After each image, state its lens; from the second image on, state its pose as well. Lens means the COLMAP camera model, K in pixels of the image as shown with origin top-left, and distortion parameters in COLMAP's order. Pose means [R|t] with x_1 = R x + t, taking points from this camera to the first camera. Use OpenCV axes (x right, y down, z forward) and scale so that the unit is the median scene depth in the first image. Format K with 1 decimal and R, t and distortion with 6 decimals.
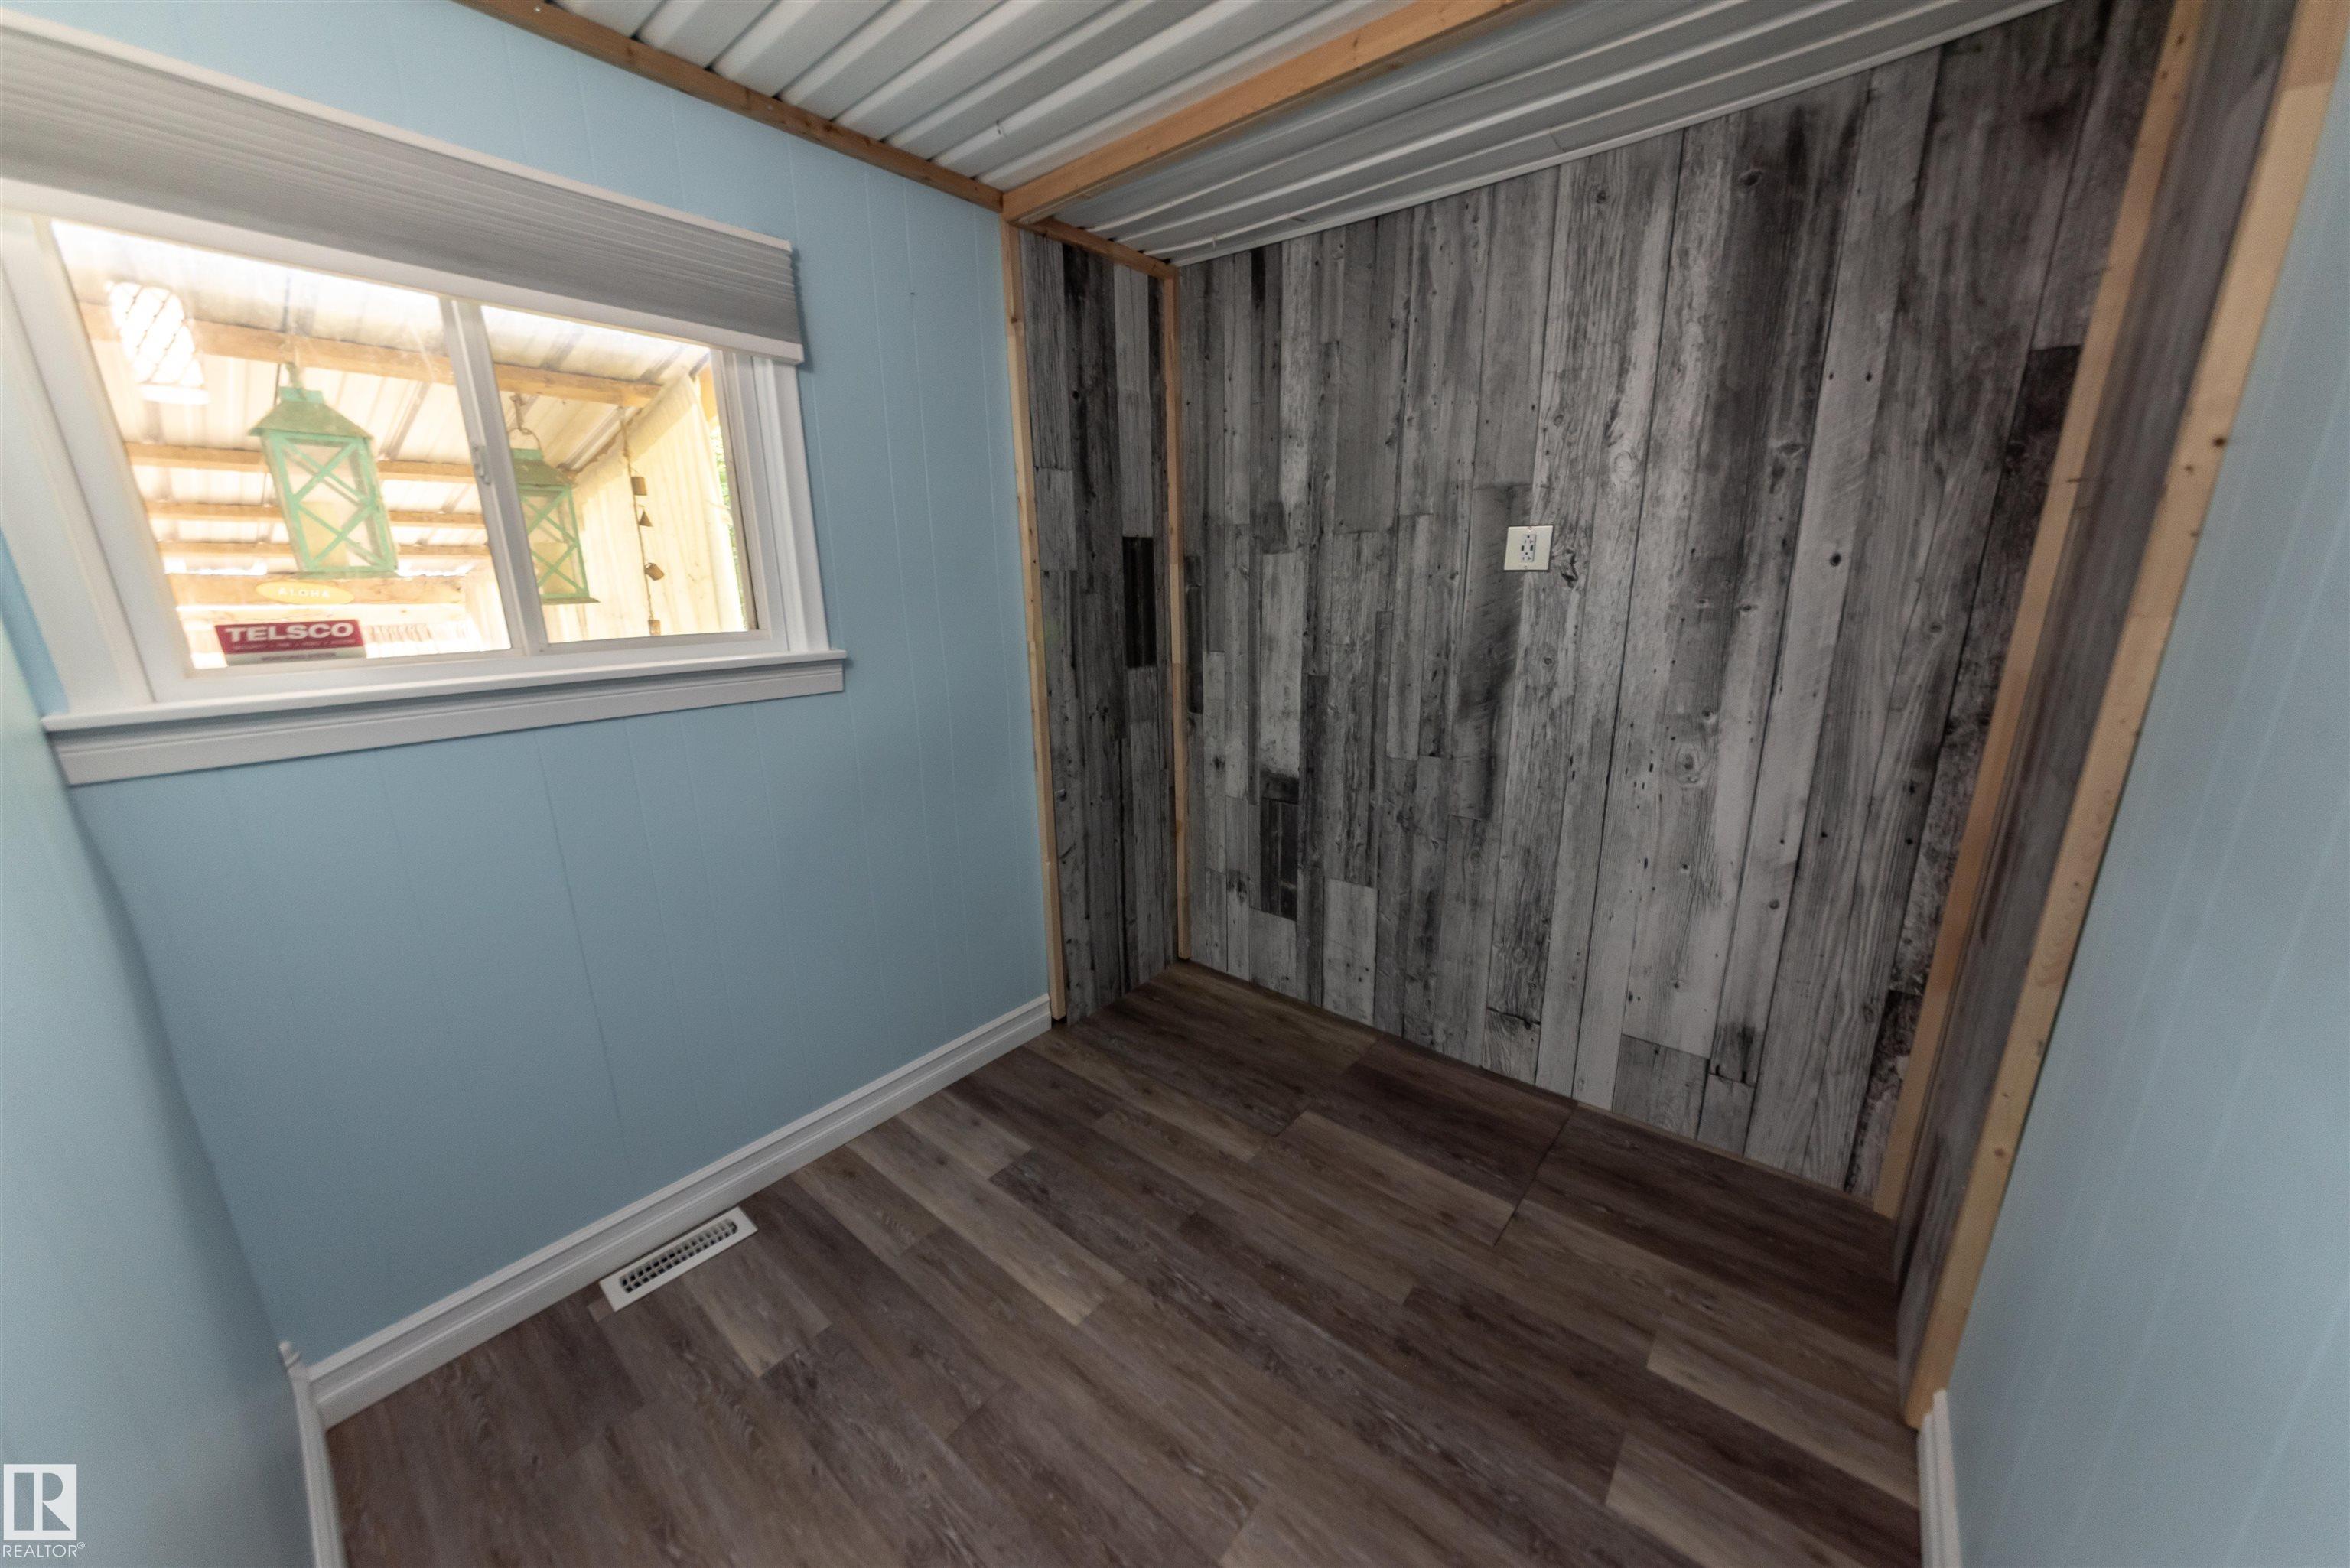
lens RADIAL K [[817.3, 0, 1175.0], [0, 817.3, 784.0], [0, 0, 1]] dist [0.000710, -0.001951]
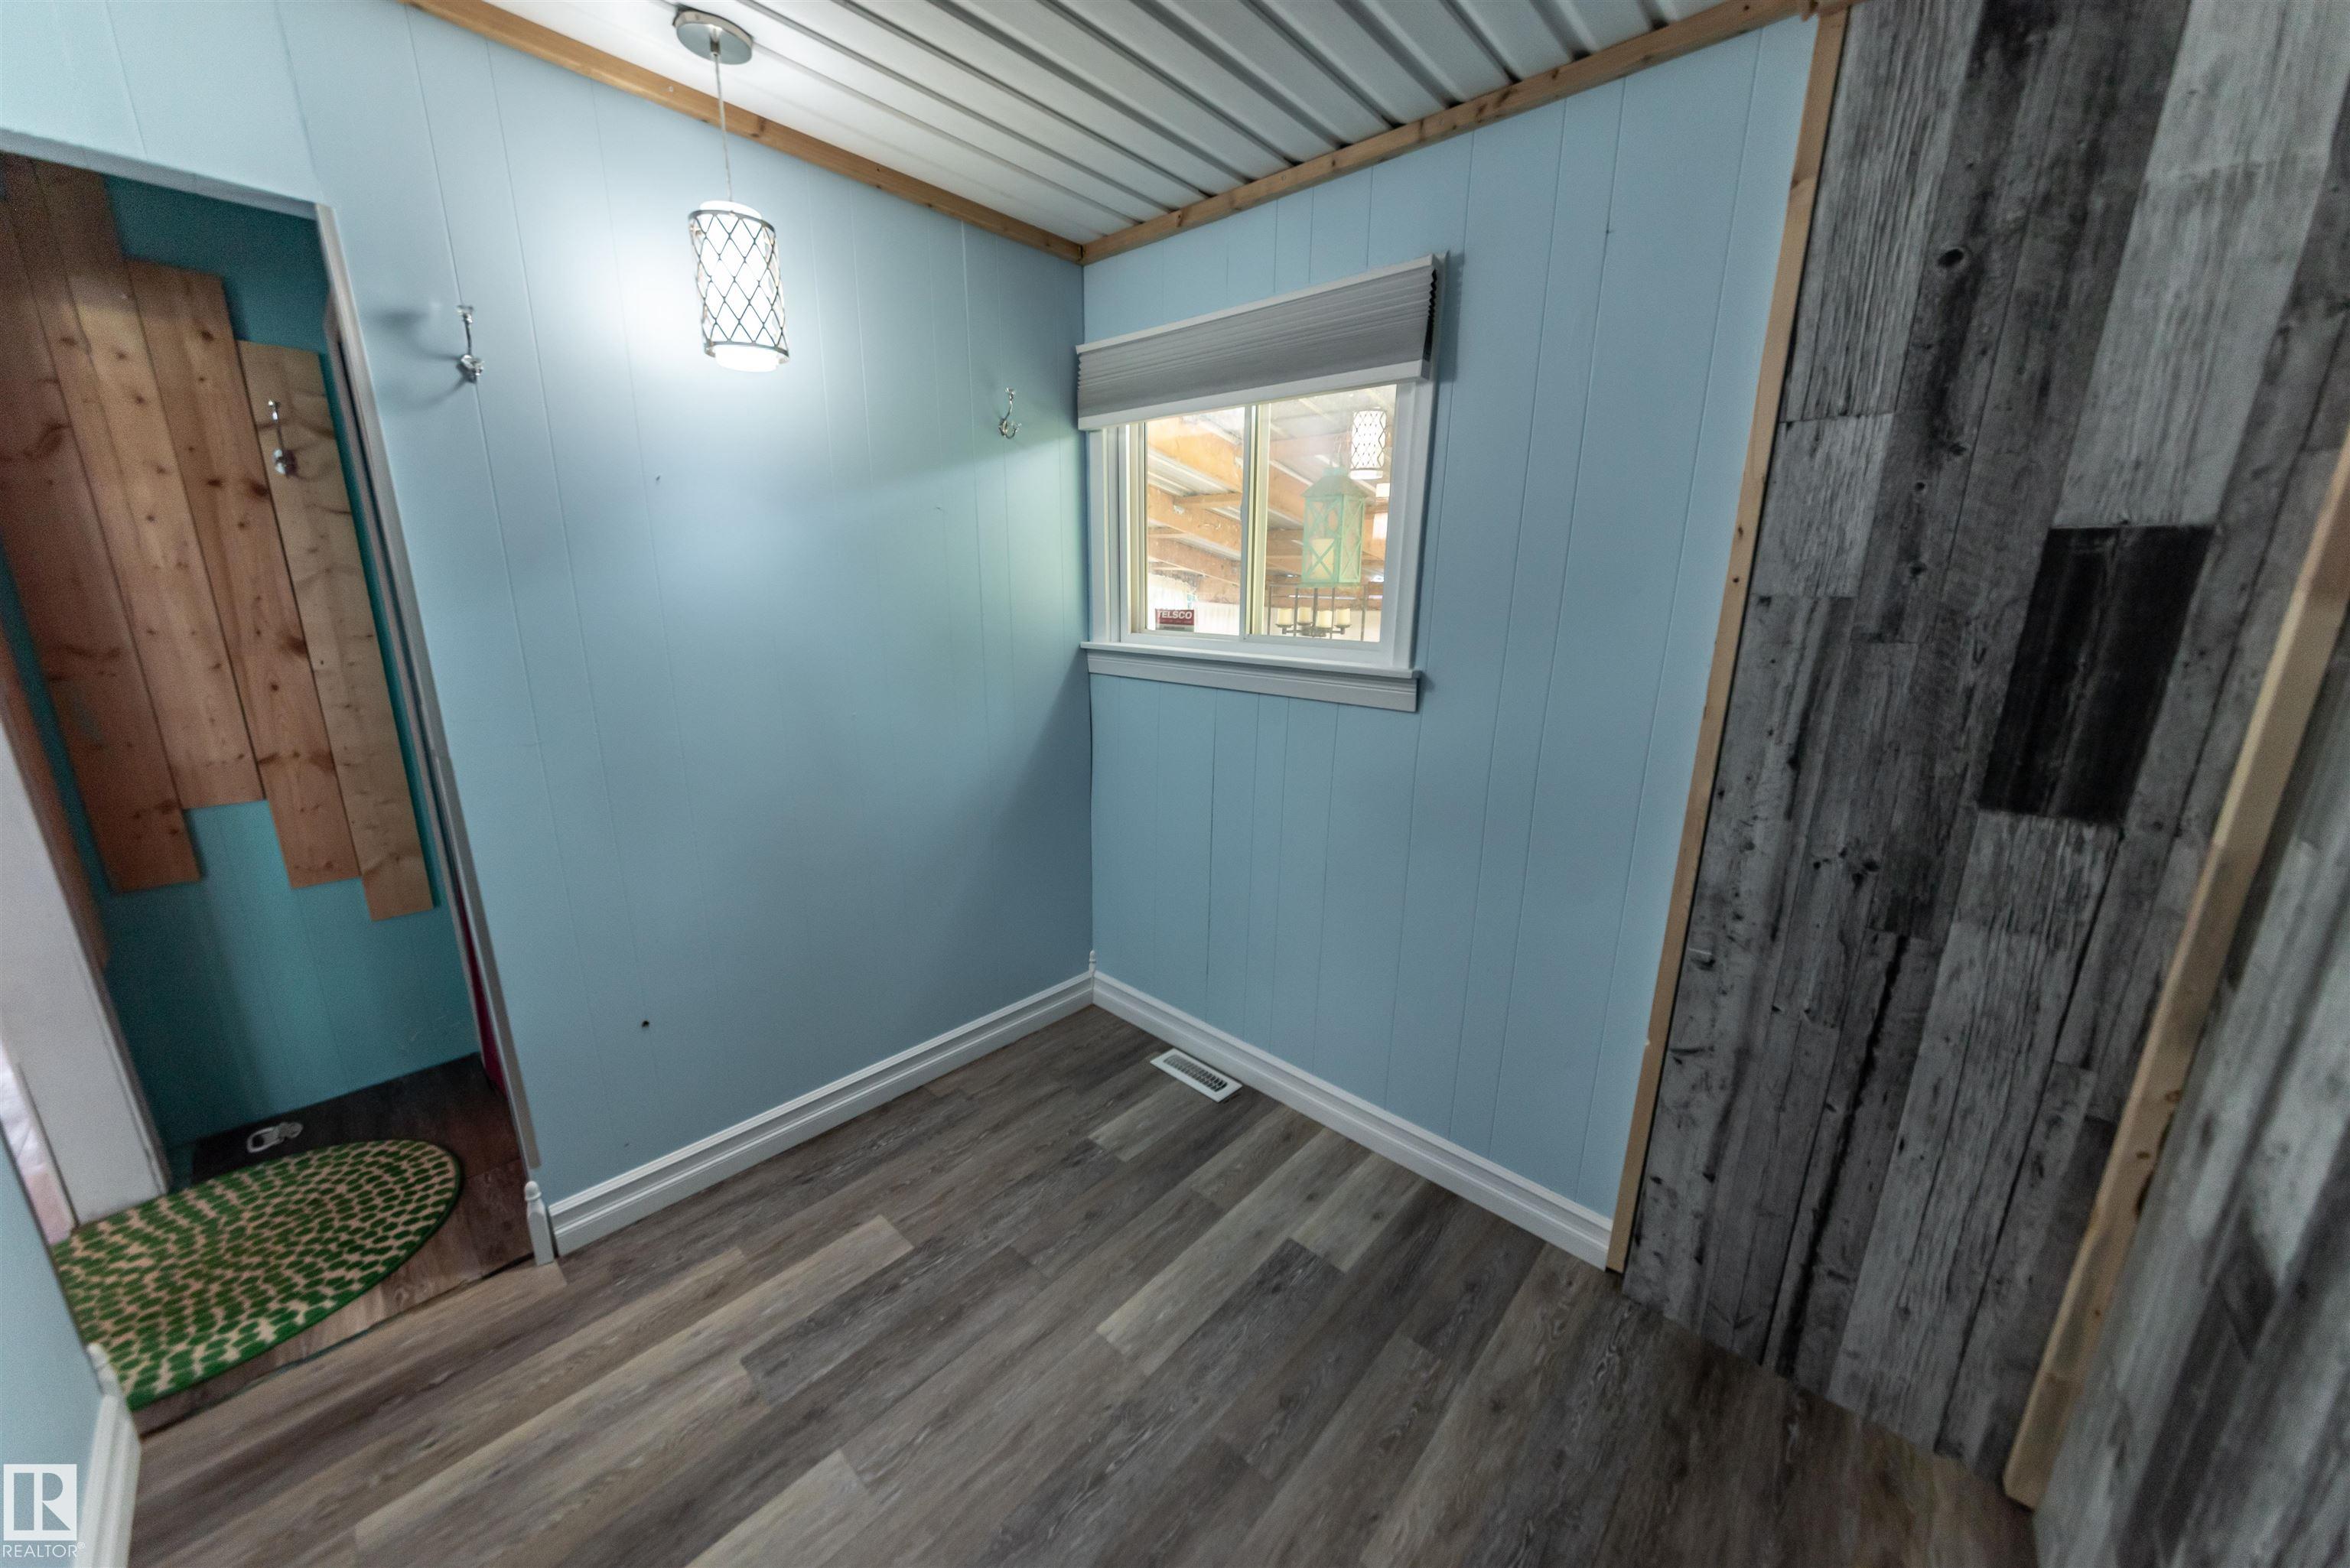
lens RADIAL K [[817.3, 0, 1175.0], [0, 817.3, 784.0], [0, 0, 1]] dist [0.000710, -0.001951]
pose [[-0.044514, 0.248152, -0.967698, 0.444879], [-0.264892, 0.931054, 0.250940, -0.159875], [0.963250, 0.267505, 0.024289, 0.574824]]
